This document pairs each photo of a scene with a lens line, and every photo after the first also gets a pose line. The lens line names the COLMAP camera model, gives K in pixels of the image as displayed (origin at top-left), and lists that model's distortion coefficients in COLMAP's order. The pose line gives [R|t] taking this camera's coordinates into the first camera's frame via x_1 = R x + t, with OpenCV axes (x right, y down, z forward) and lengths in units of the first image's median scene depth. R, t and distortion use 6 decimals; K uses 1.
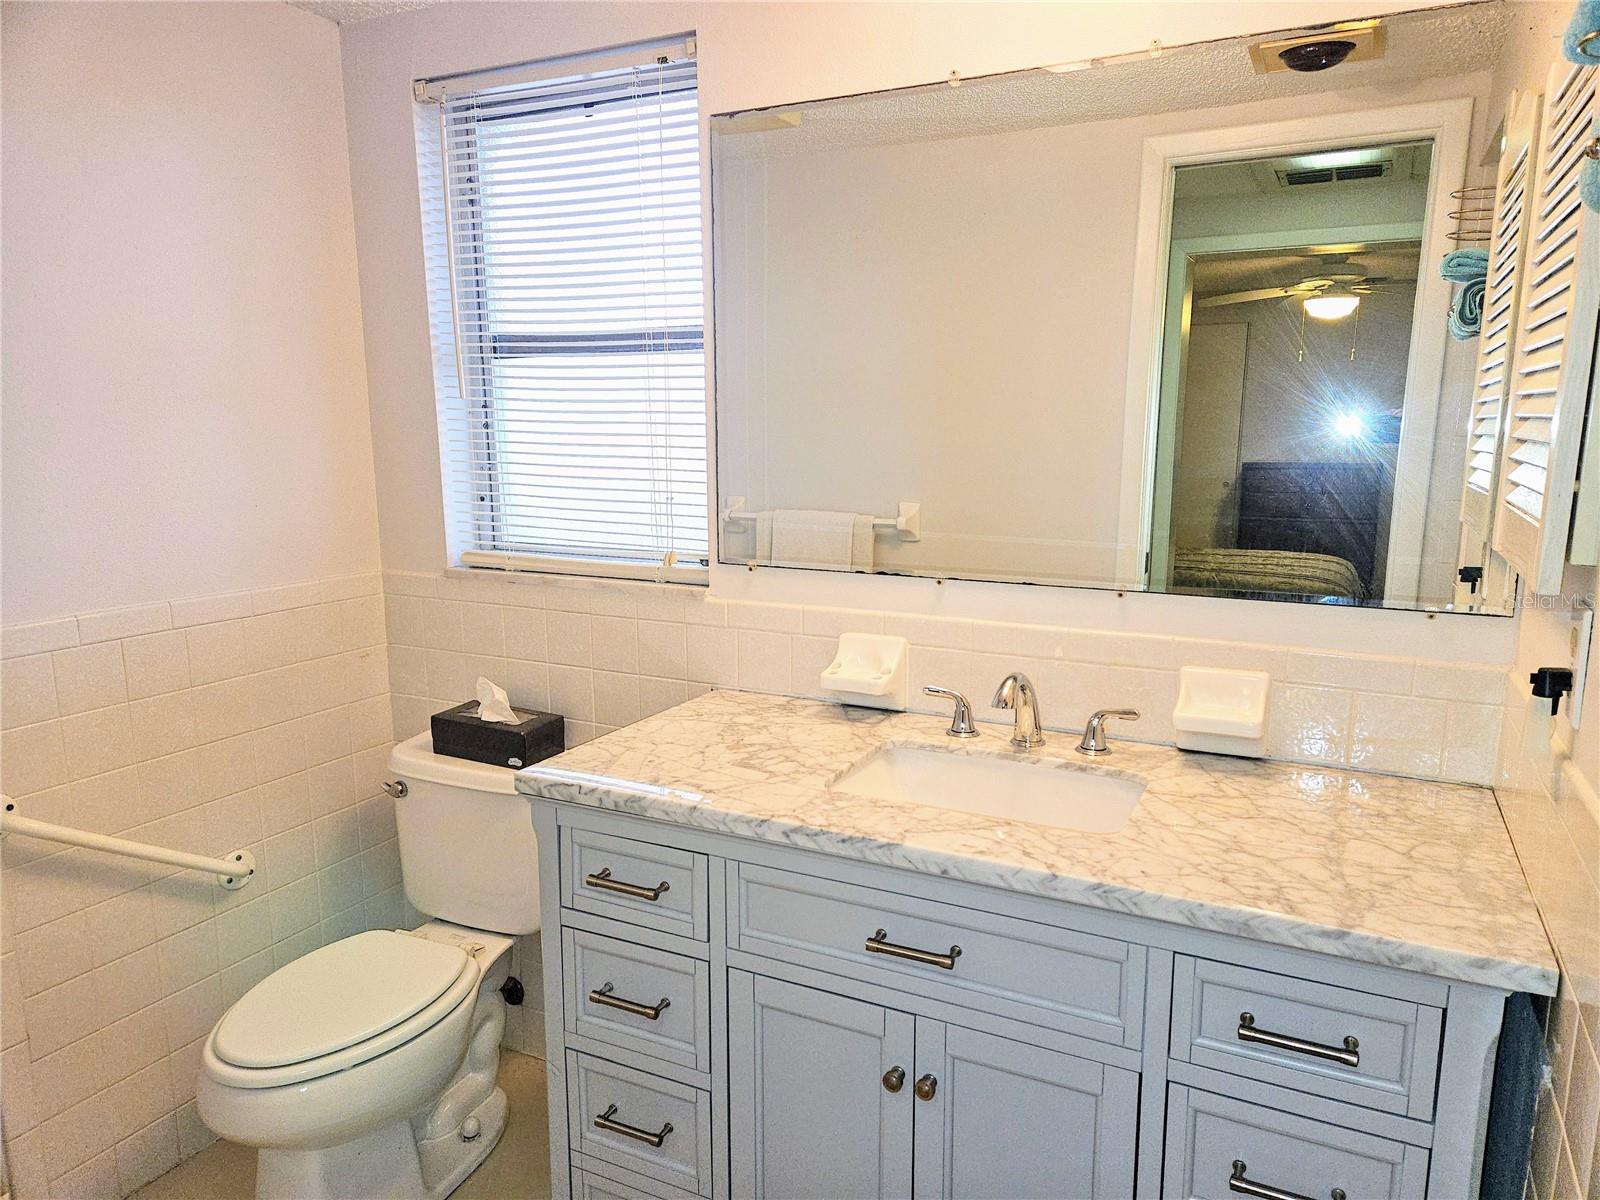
lens RADIAL K [[1068.3, 0, 809.3], [0, 1068.3, 604.6], [0, 0, 1]] dist [0.048825, -0.011583]
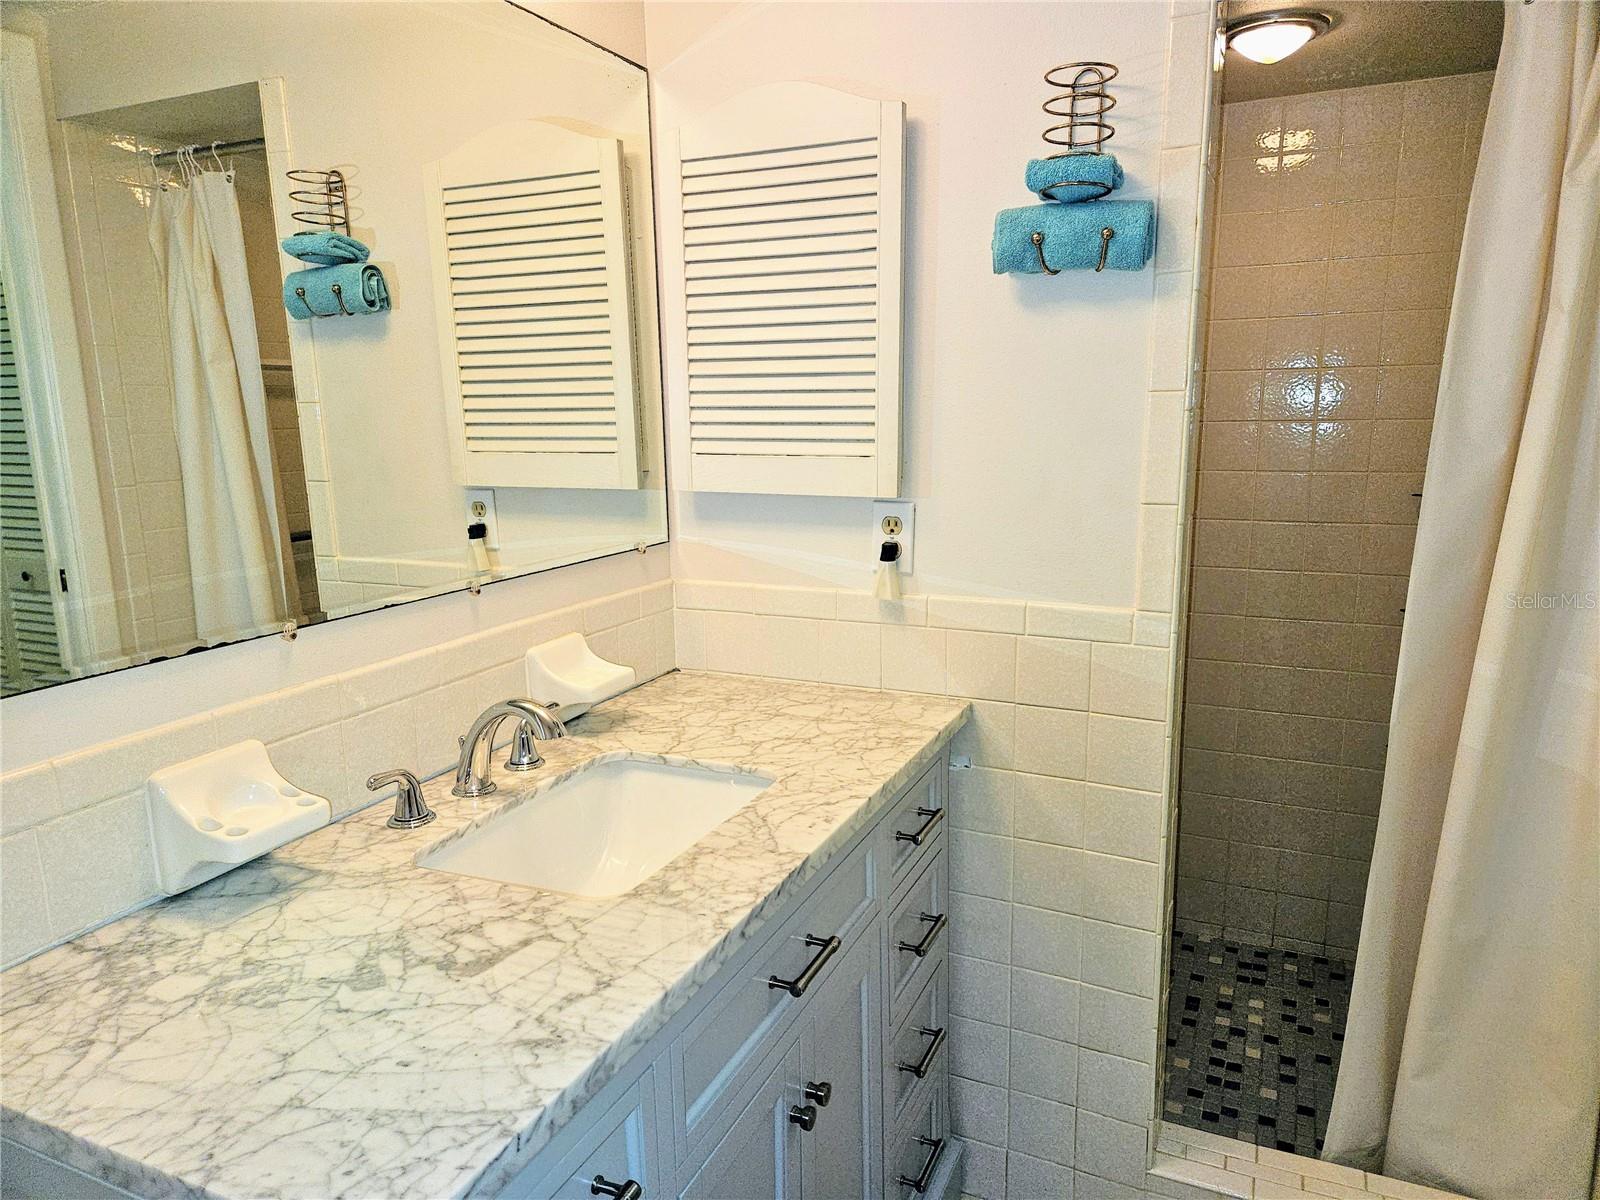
lens RADIAL K [[1068.3, 0, 805.5], [0, 1068.3, 605.7], [0, 0, 1]] dist [0.048825, -0.011583]
pose [[-0.029273, -0.193288, 0.980705, -0.620530], [0.185934, 0.962949, 0.195338, -0.126994], [-0.982126, 0.188065, 0.007751, 0.784885]]
